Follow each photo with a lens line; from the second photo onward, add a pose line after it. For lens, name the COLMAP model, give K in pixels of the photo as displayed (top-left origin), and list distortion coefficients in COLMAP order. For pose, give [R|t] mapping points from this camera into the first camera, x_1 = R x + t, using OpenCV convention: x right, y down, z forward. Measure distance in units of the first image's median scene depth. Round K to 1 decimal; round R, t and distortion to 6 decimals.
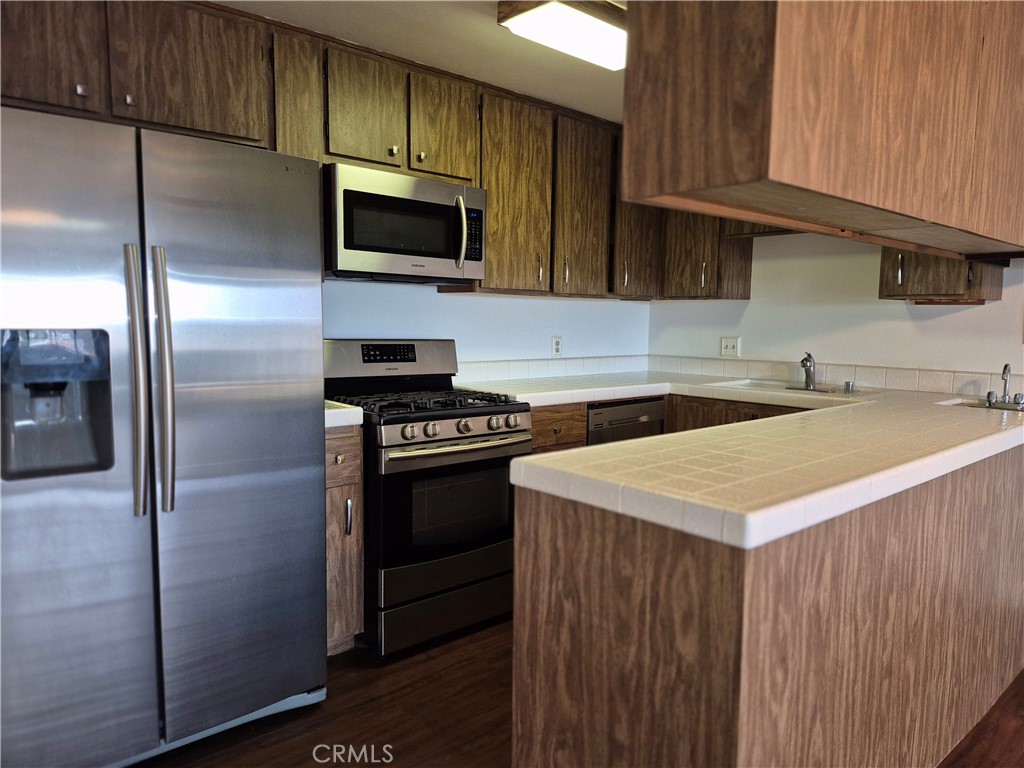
lens RADIAL K [[706.6, 0, 514.9], [0, 706.6, 387.5], [0, 0, 1]] dist [0.083159, -0.097104]
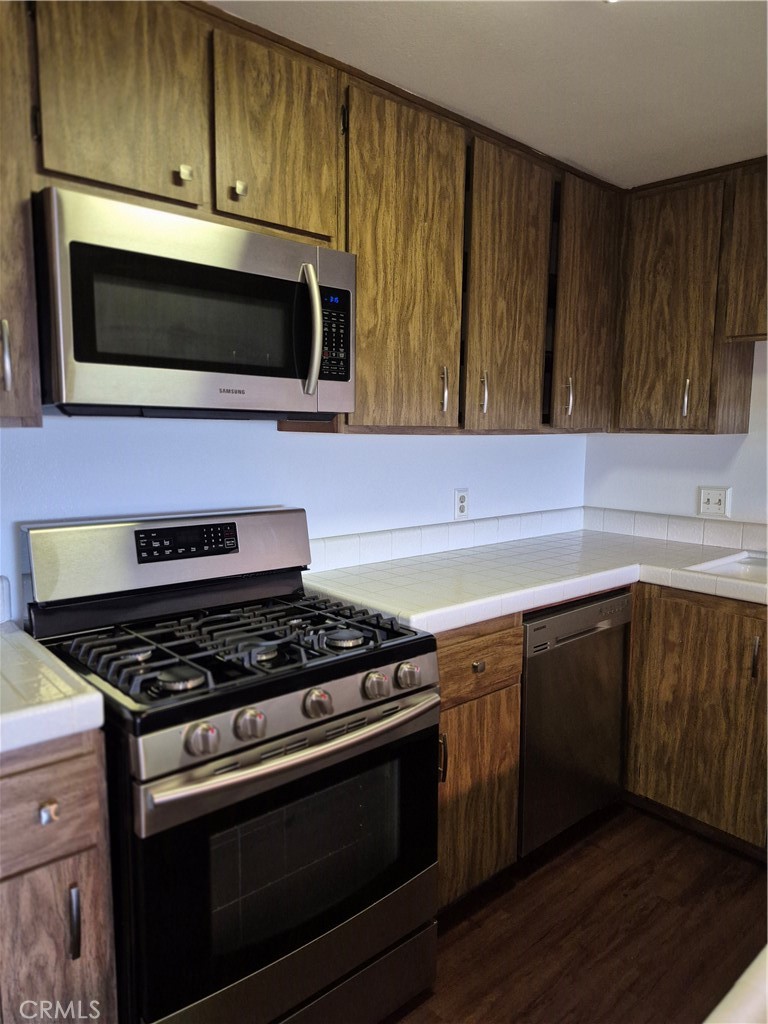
lens RADIAL K [[706.6, 0, 389.5], [0, 706.6, 515.3], [0, 0, 1]] dist [0.083159, -0.097104]
pose [[0.999955, -0.003373, 0.008922, -0.020207], [0.003114, 0.999579, 0.028845, -0.089053], [-0.009016, -0.028816, 0.999544, 0.435681]]
